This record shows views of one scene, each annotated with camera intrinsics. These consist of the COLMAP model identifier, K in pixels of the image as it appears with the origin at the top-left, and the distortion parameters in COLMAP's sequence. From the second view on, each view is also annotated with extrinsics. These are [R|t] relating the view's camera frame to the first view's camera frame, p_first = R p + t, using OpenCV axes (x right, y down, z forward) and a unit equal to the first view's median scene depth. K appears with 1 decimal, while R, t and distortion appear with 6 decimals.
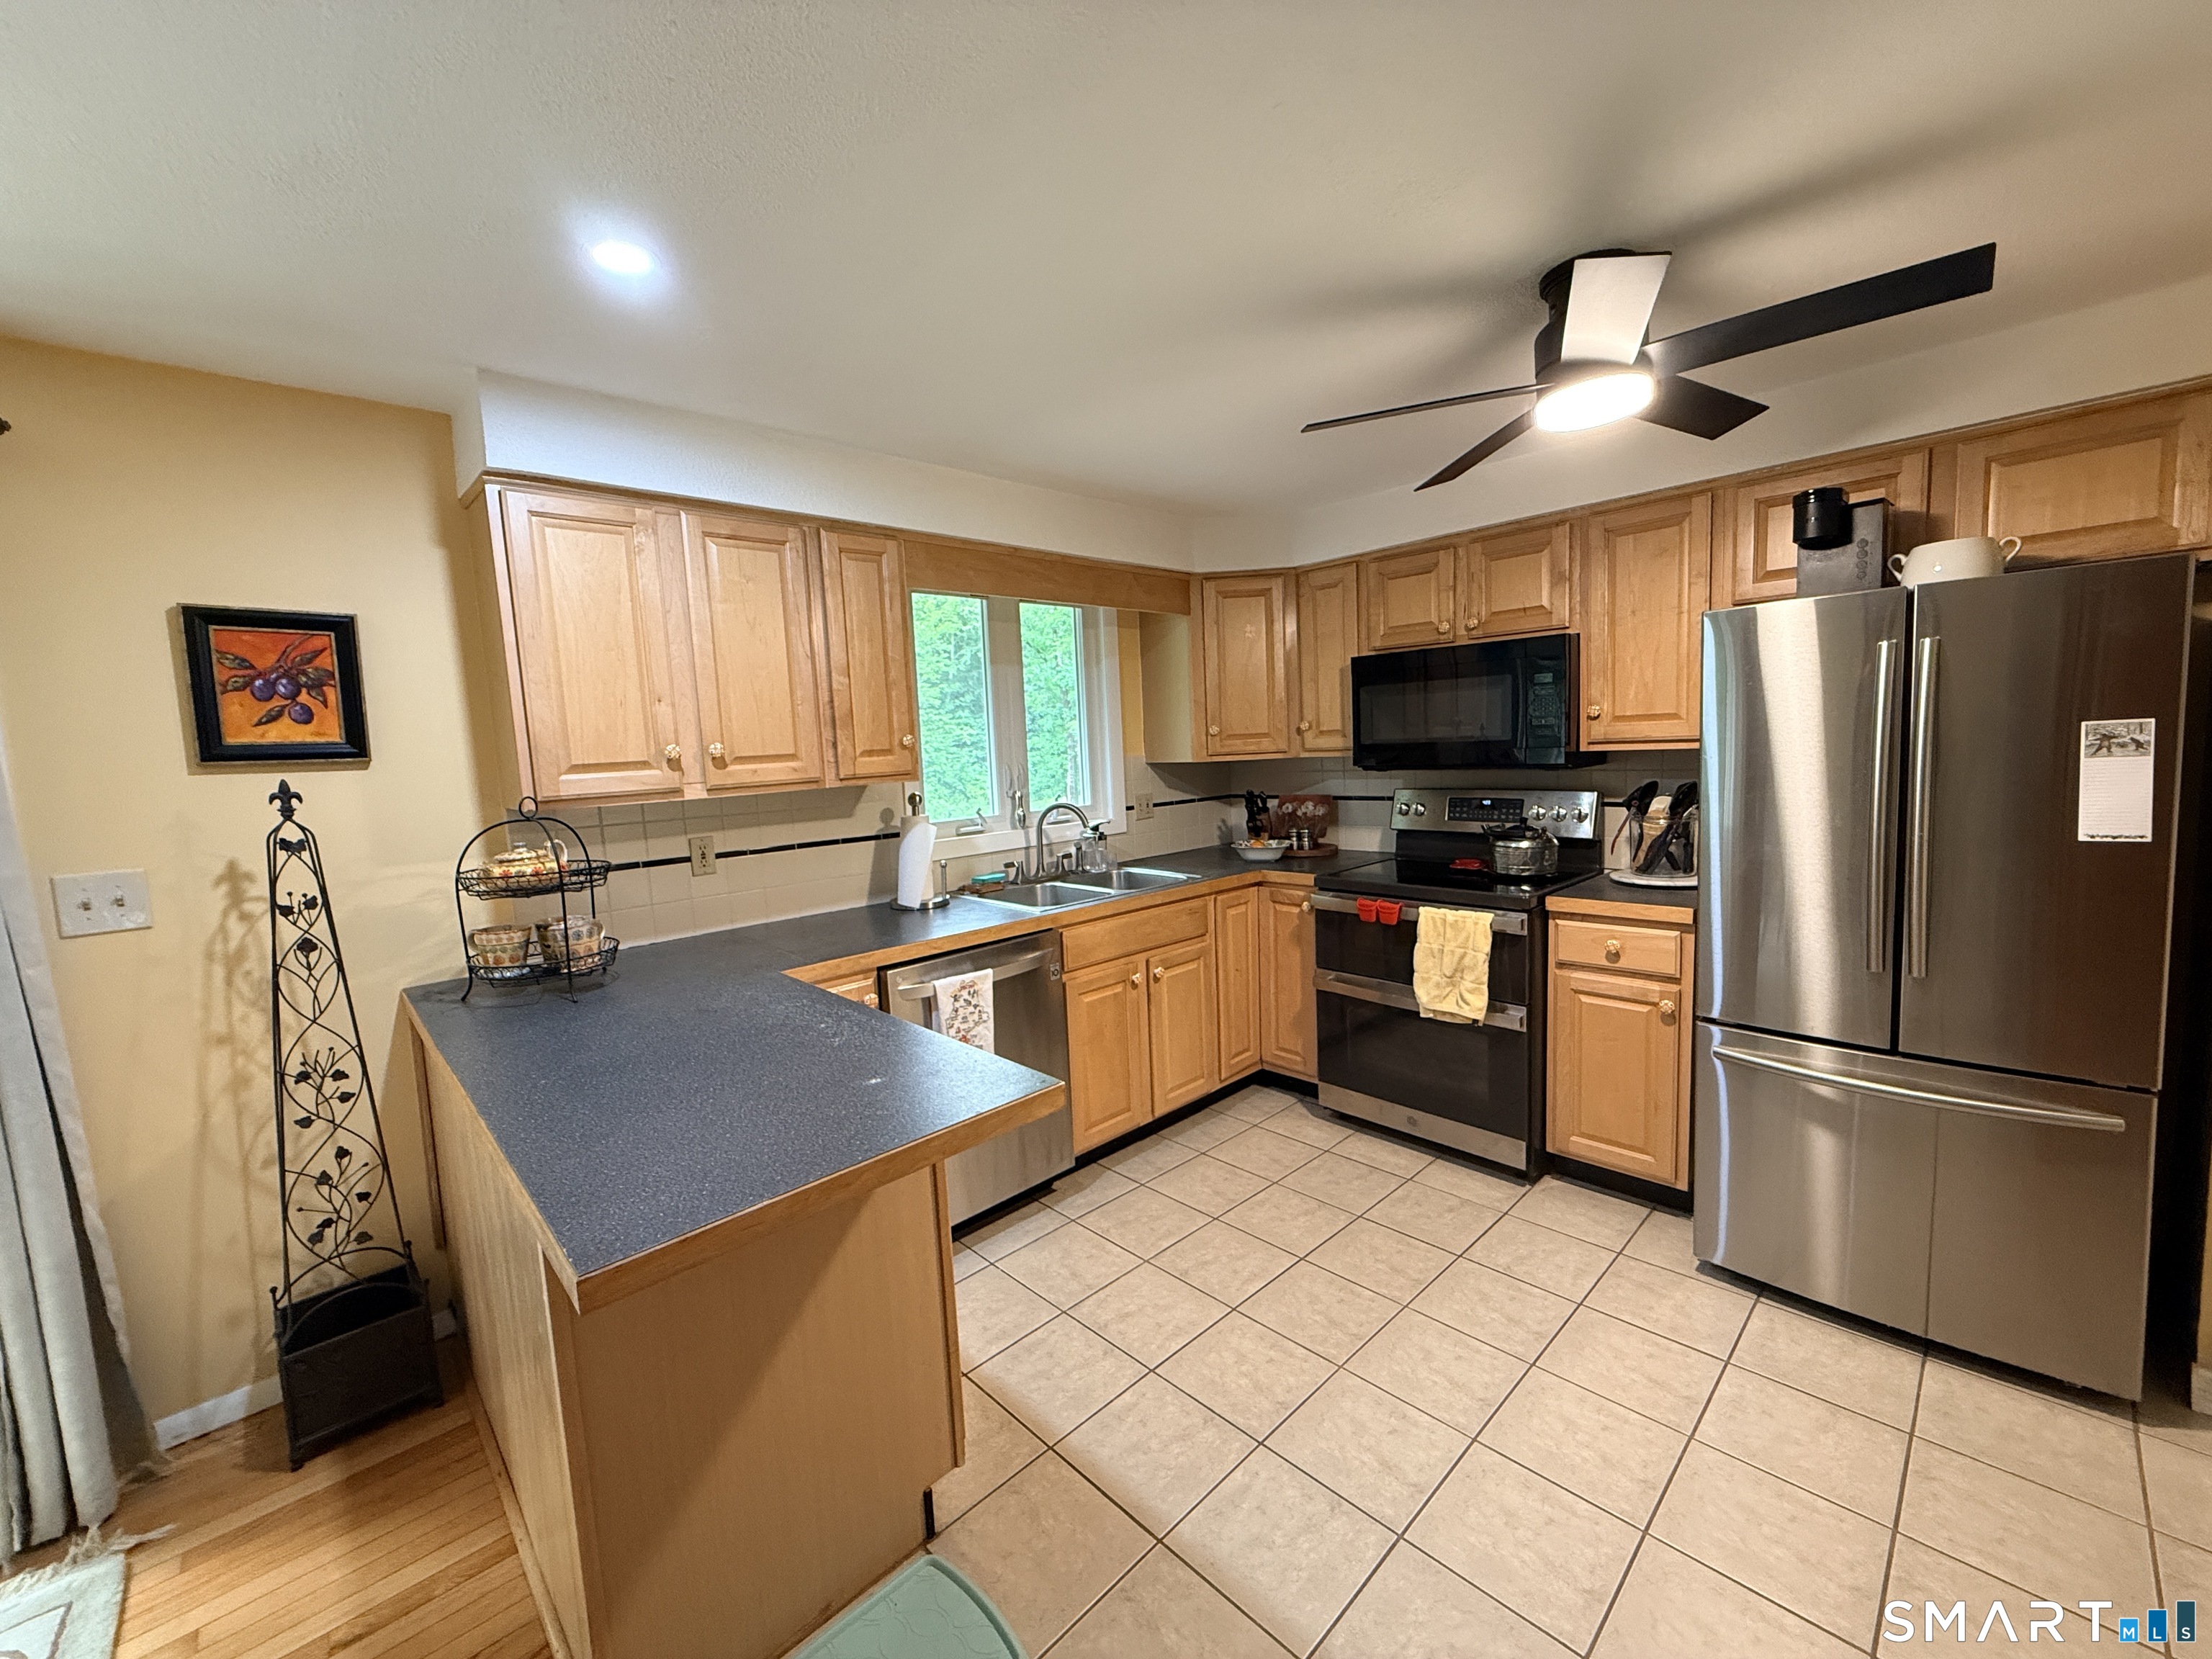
lens RADIAL K [[882.6, 0, 1100.4], [0, 882.6, 828.7], [0, 0, 1]] dist [0.000112, -0.000108]
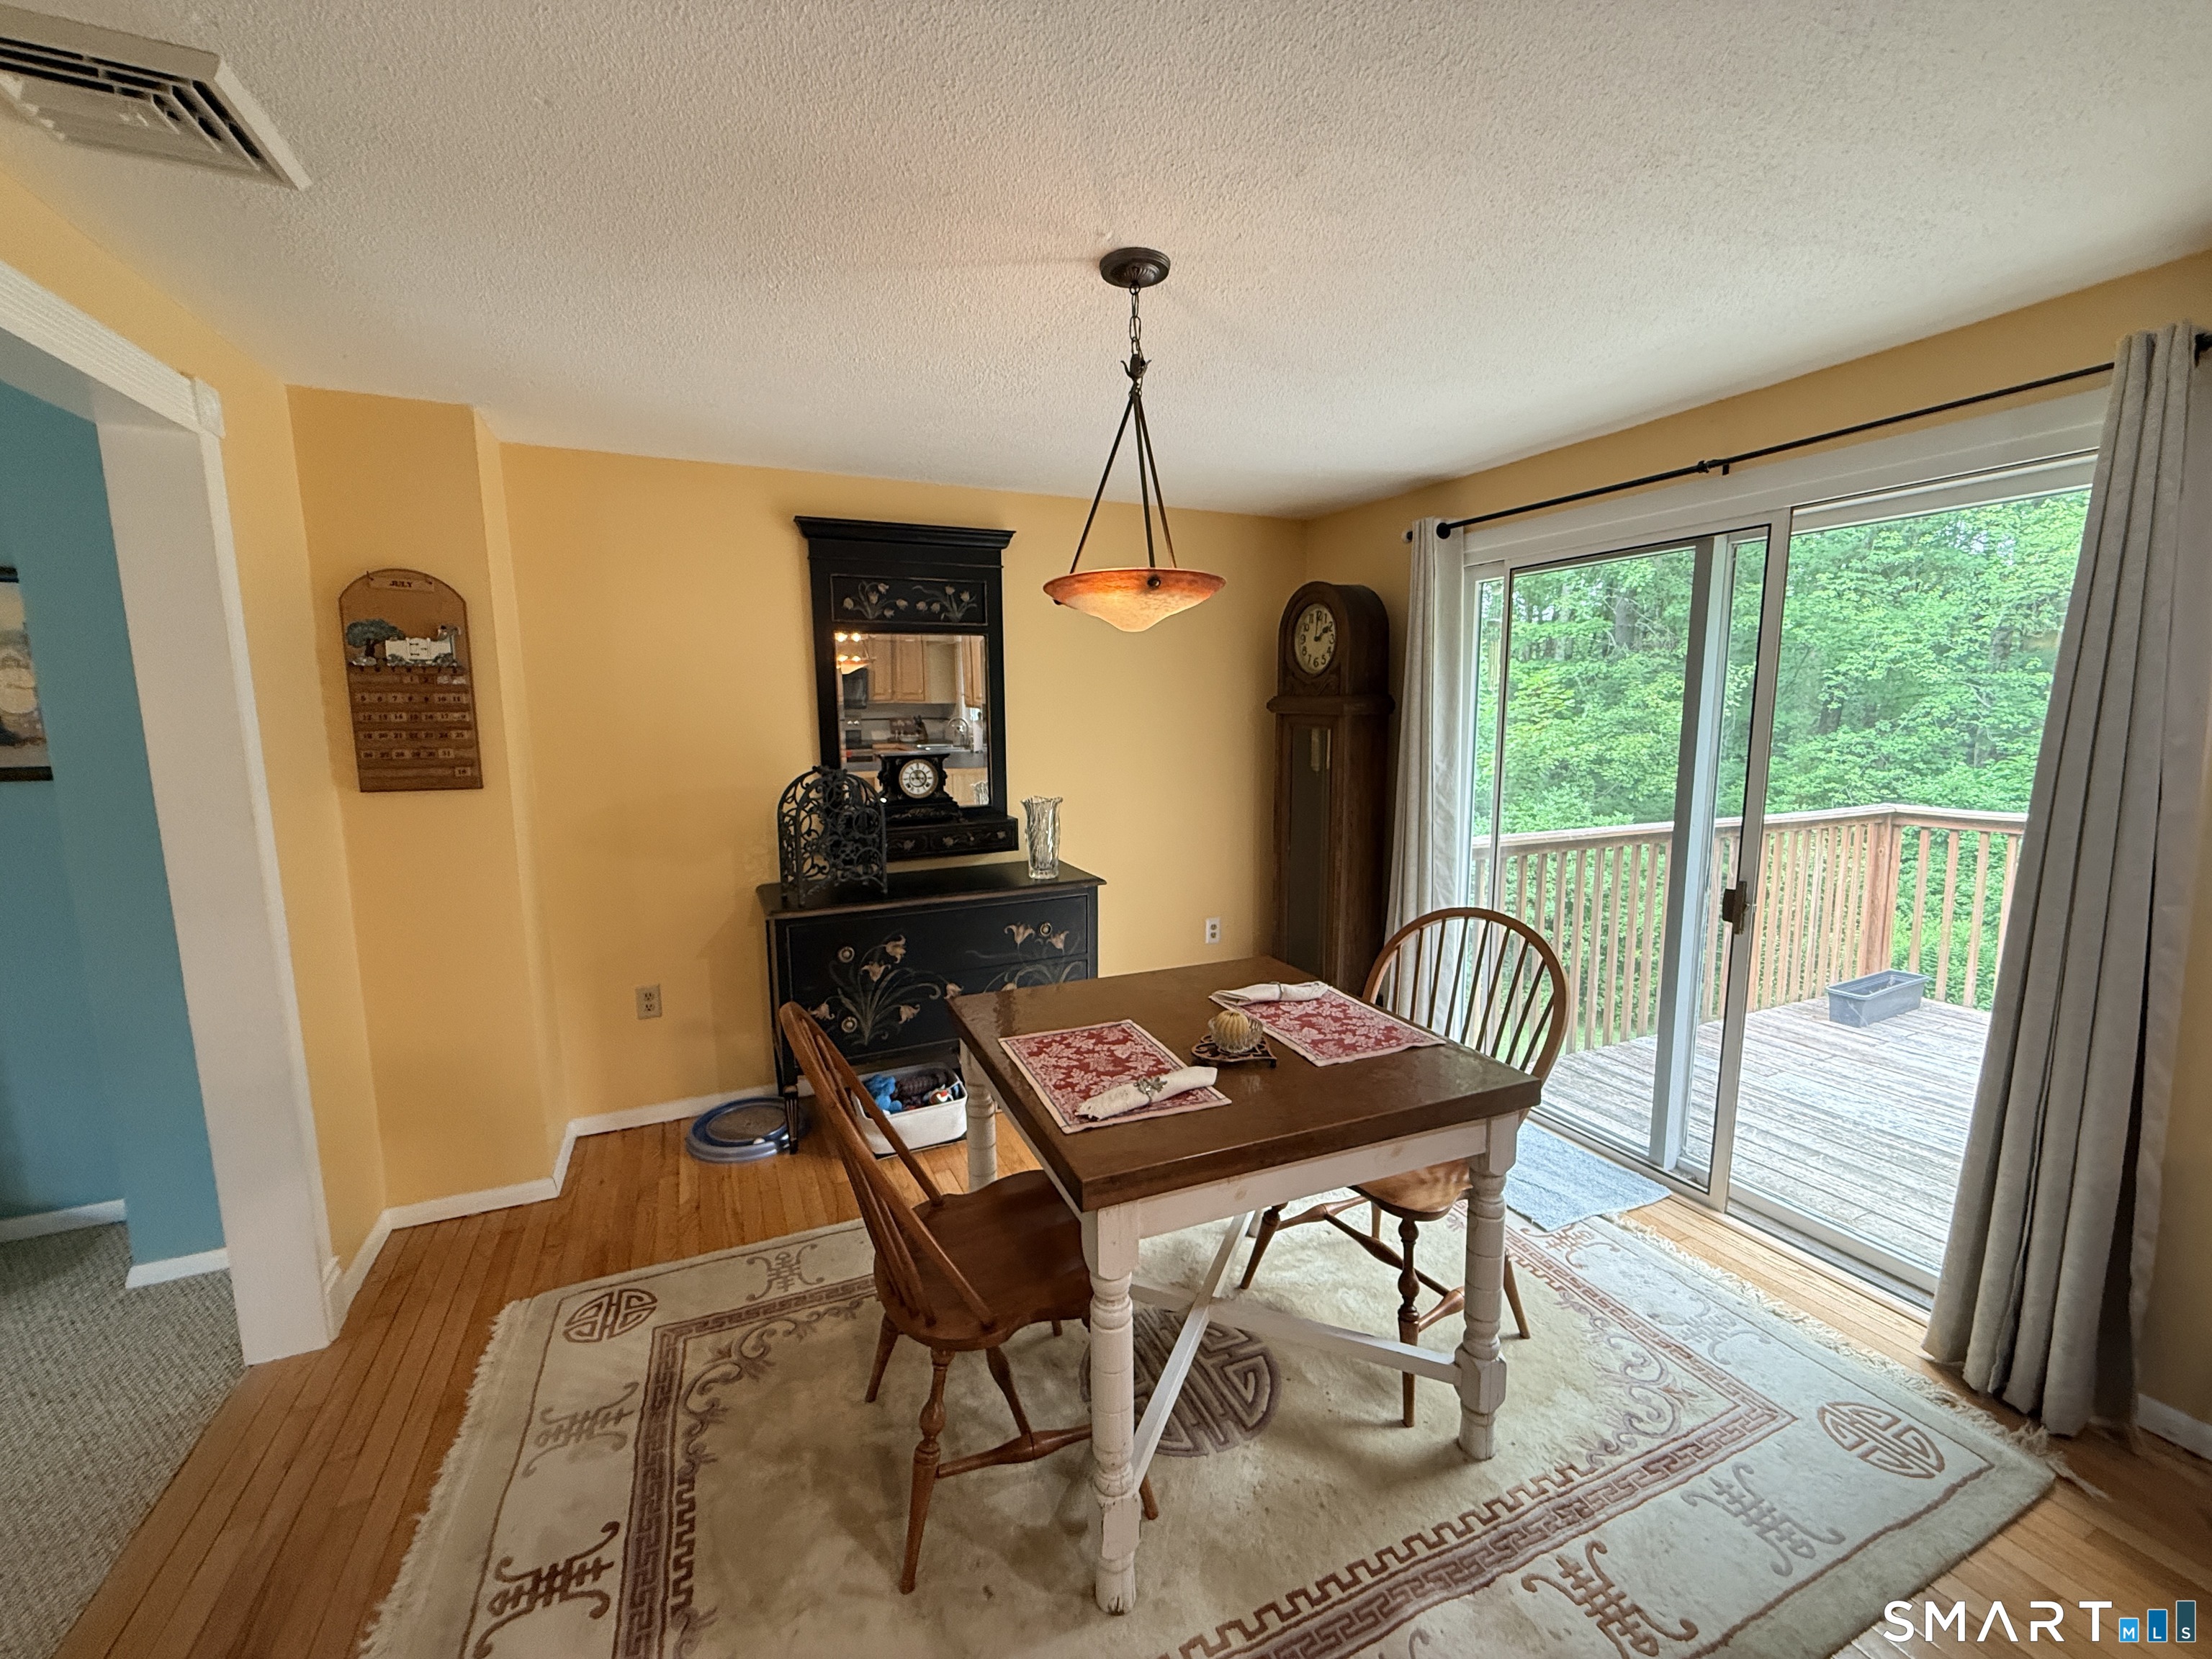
lens RADIAL K [[882.6, 0, 1096.2], [0, 882.6, 825.3], [0, 0, 1]] dist [0.000112, -0.000108]
pose [[-0.324789, 0.171346, -0.930136, 0.048400], [-0.067535, 0.976740, 0.203514, -0.029966], [0.943372, 0.128915, -0.305663, 0.097655]]
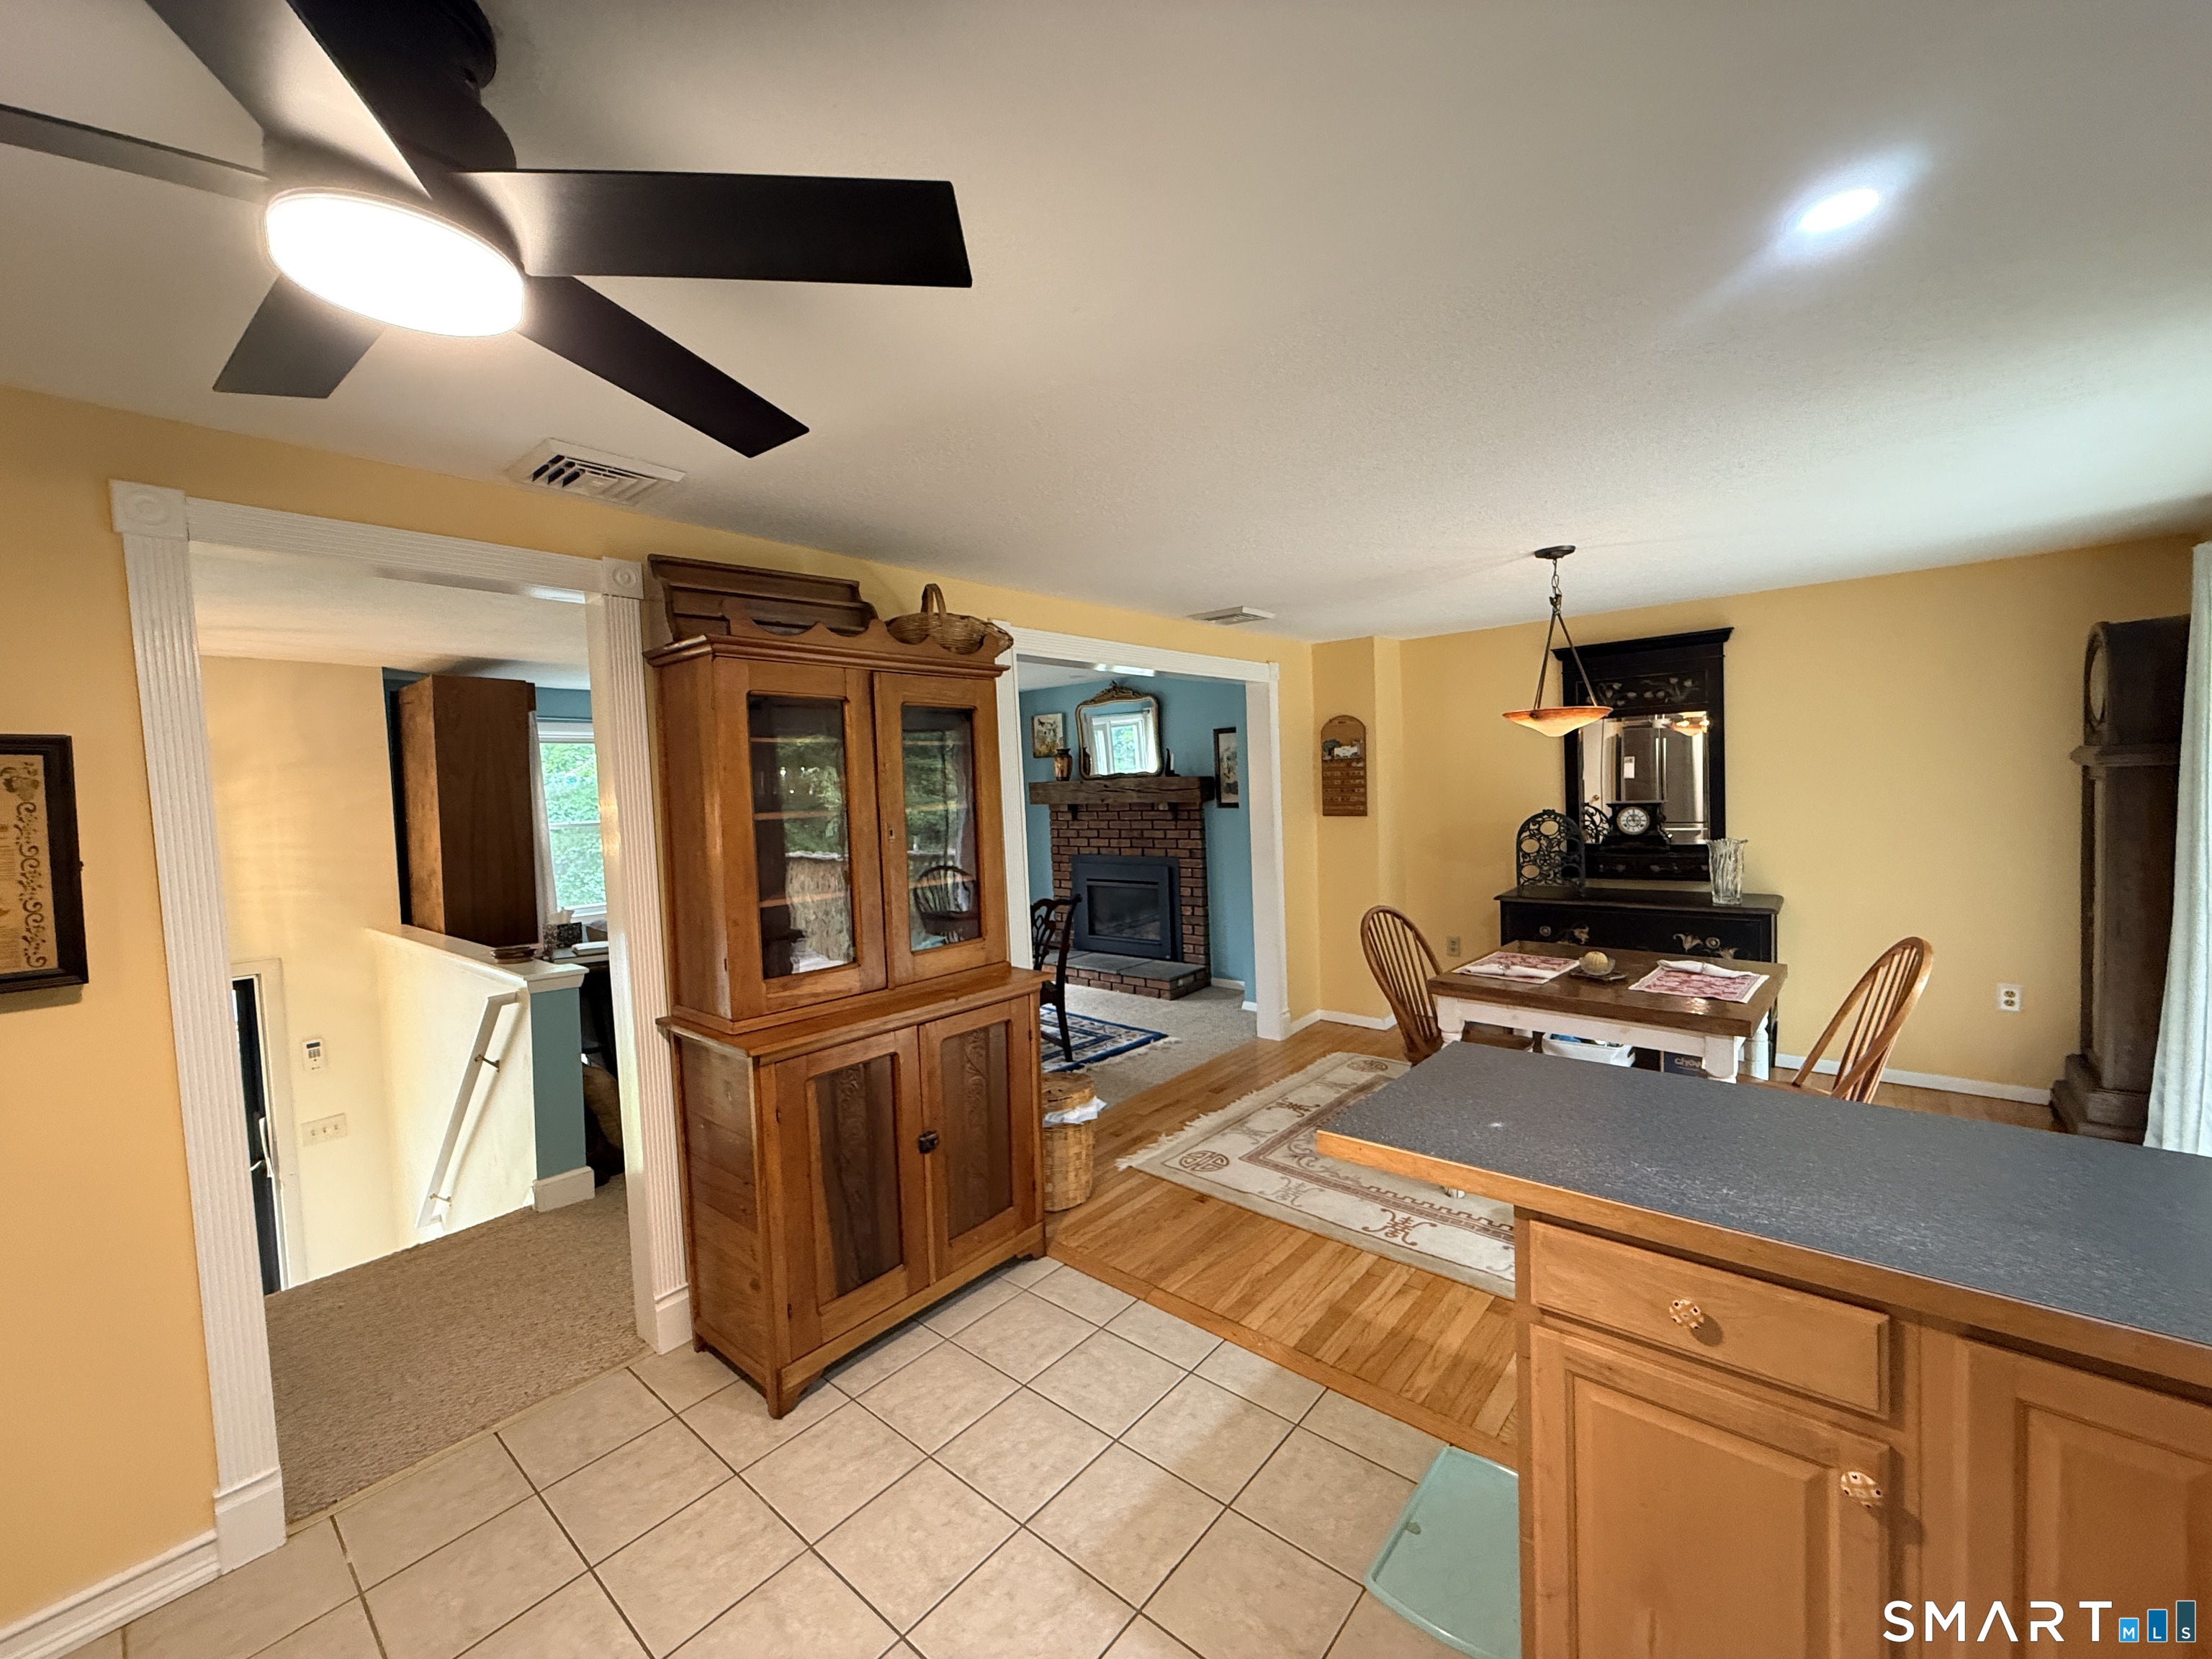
lens RADIAL K [[882.6, 0, 1099.4], [0, 882.6, 830.6], [0, 0, 1]] dist [0.000112, -0.000108]
pose [[-0.991126, 0.087821, -0.099784, 0.155467], [0.071796, 0.985434, 0.154161, -0.138733], [0.111869, 0.145629, -0.982994, 1.003927]]
